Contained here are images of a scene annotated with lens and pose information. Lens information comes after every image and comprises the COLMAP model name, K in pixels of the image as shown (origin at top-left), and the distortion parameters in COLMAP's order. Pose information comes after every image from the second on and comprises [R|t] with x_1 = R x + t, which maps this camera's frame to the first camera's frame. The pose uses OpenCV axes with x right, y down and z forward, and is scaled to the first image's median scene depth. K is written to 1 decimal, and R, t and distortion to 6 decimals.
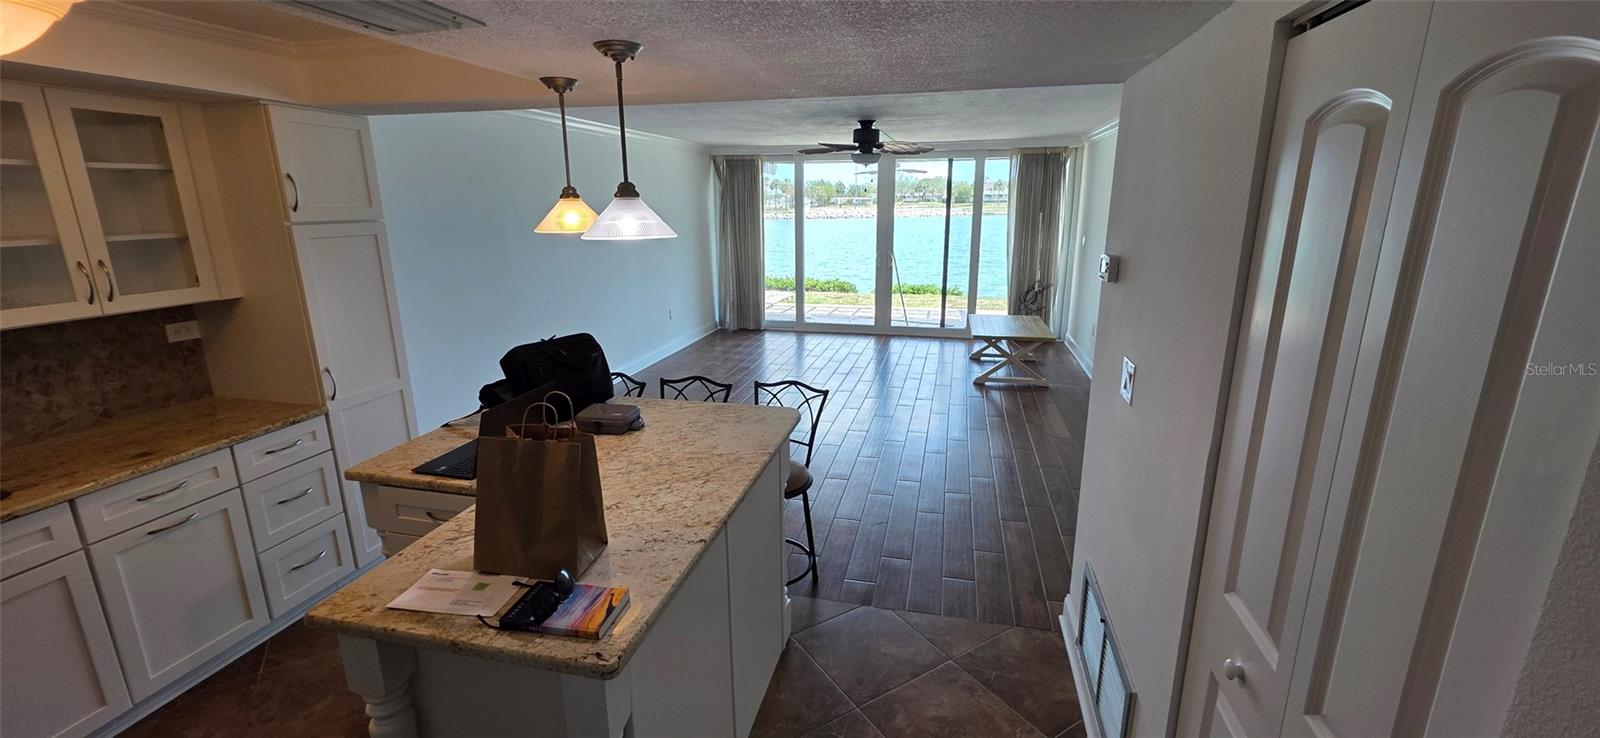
lens RADIAL K [[637.6, 0, 802.9], [0, 637.6, 359.1], [0, 0, 1]] dist [0.000062, -0.000483]
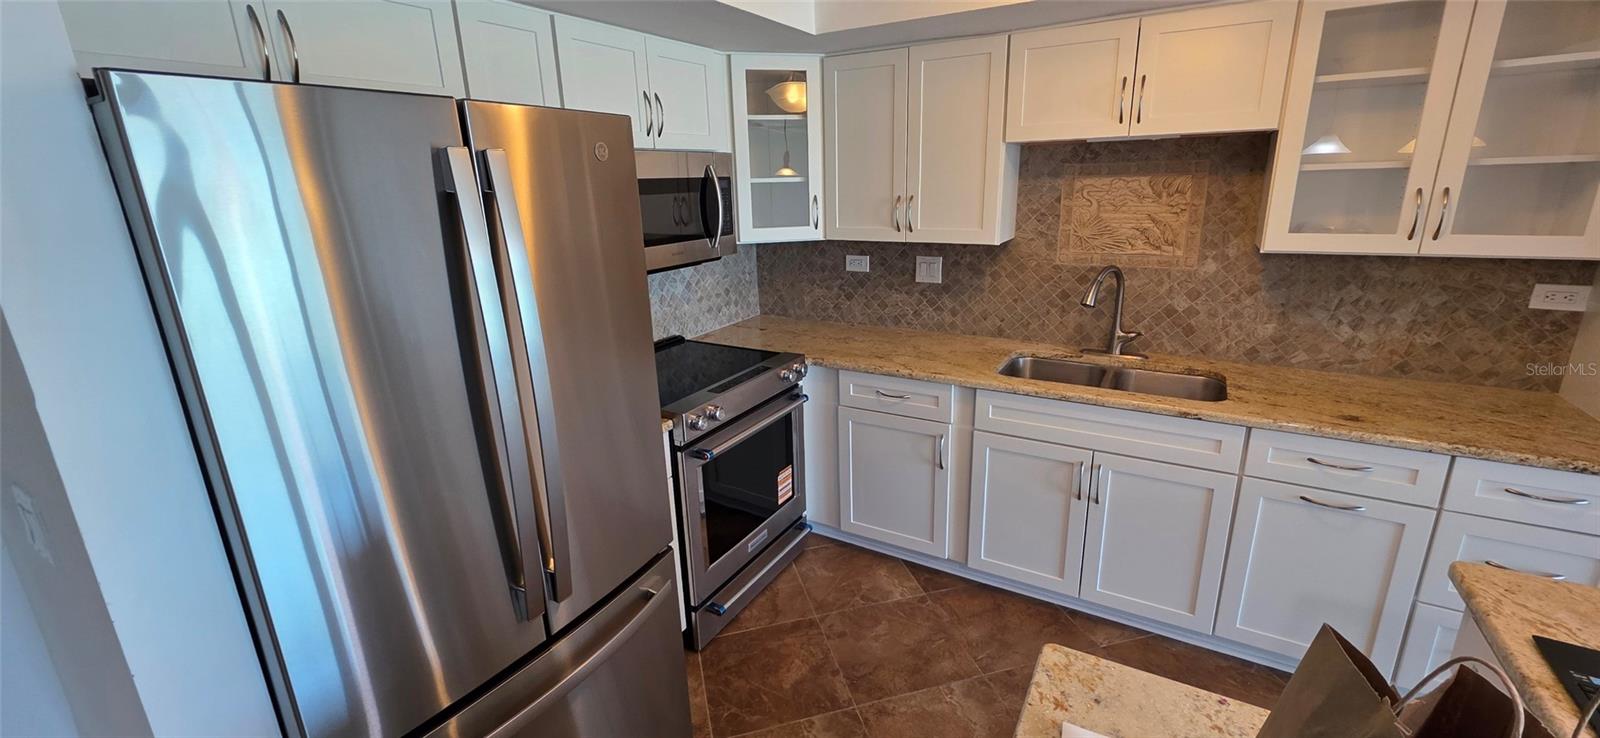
lens RADIAL K [[637.6, 0, 805.6], [0, 637.6, 358.1], [0, 0, 1]] dist [0.000062, -0.000483]
pose [[-0.294596, 0.272404, -0.915974, -0.049758], [-0.201129, 0.919367, 0.338100, -0.058142], [0.934216, 0.283832, -0.216054, 0.418363]]
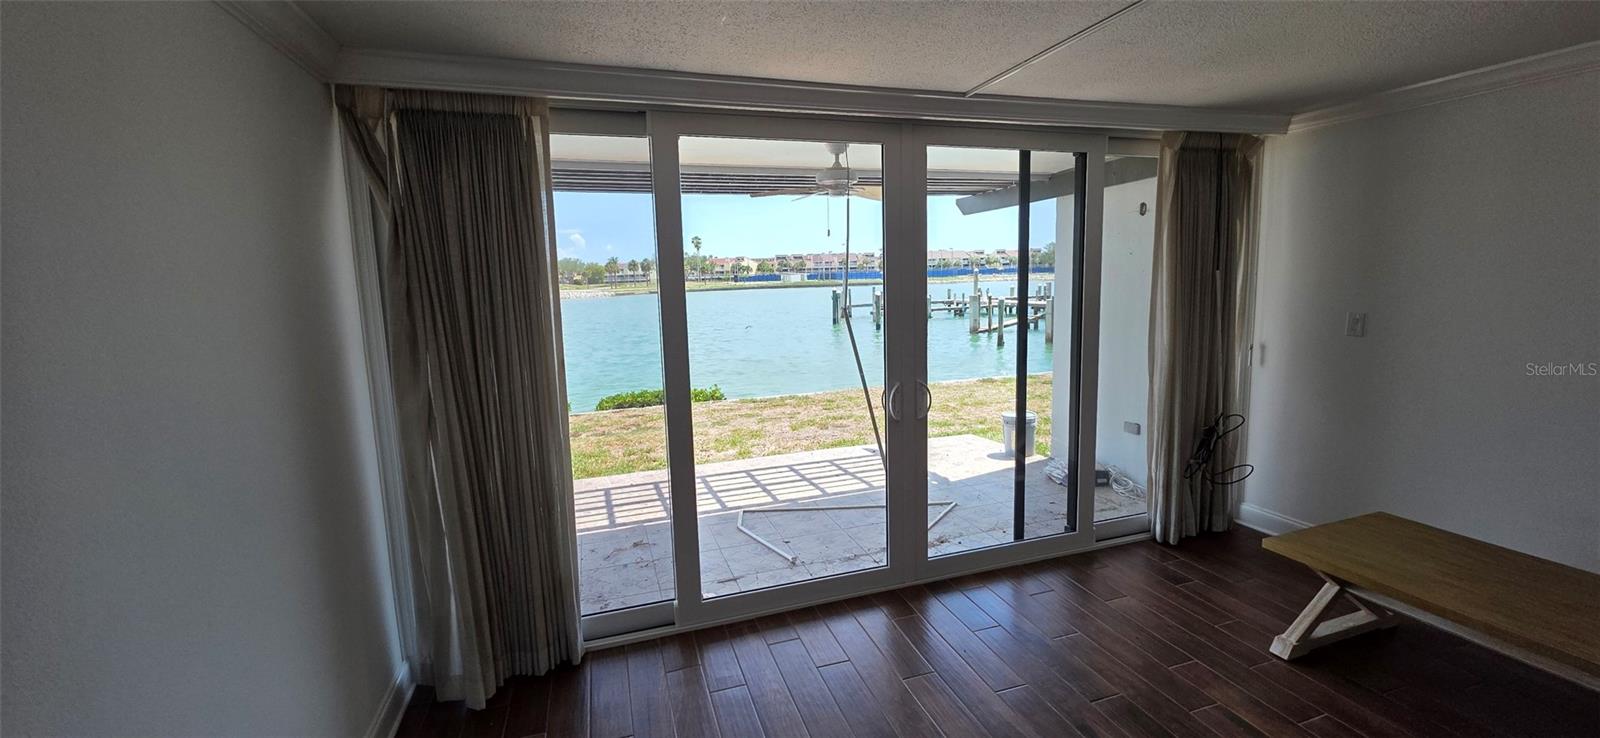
lens RADIAL K [[637.6, 0, 804.0], [0, 637.6, 365.0], [0, 0, 1]] dist [0.000062, -0.000483]
pose [[0.848495, -0.095163, 0.520578, -0.467420], [0.153205, 0.985747, -0.069513, -0.593244], [-0.506542, 0.138736, 0.850980, 2.591374]]
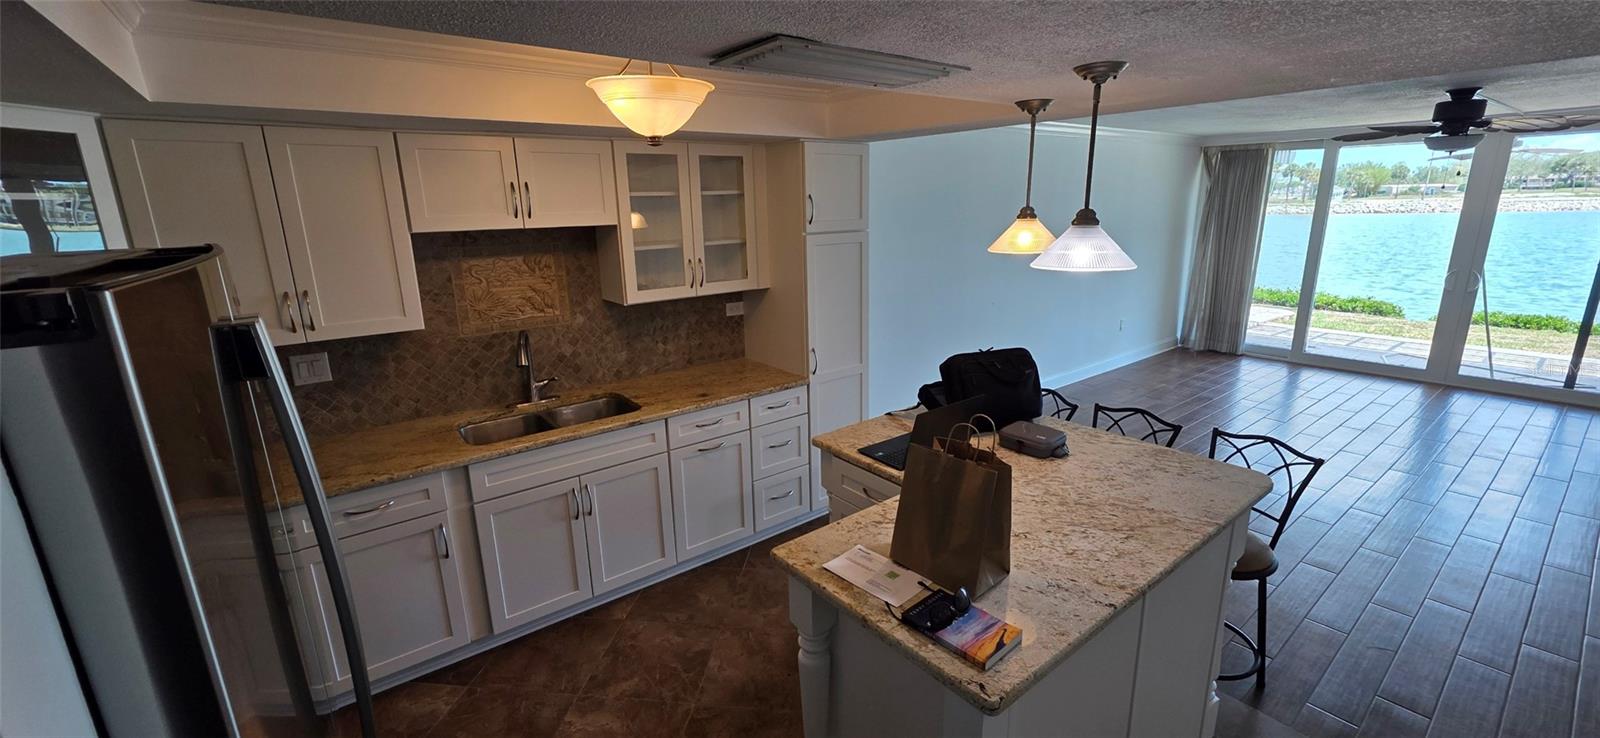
lens RADIAL K [[637.6, 0, 801.8], [0, 637.6, 360.1], [0, 0, 1]] dist [0.000062, -0.000483]
pose [[0.779578, 0.140295, -0.610390, 0.002056], [-0.134412, 0.989357, 0.055731, -0.033364], [0.611712, 0.038597, 0.790138, -0.001008]]
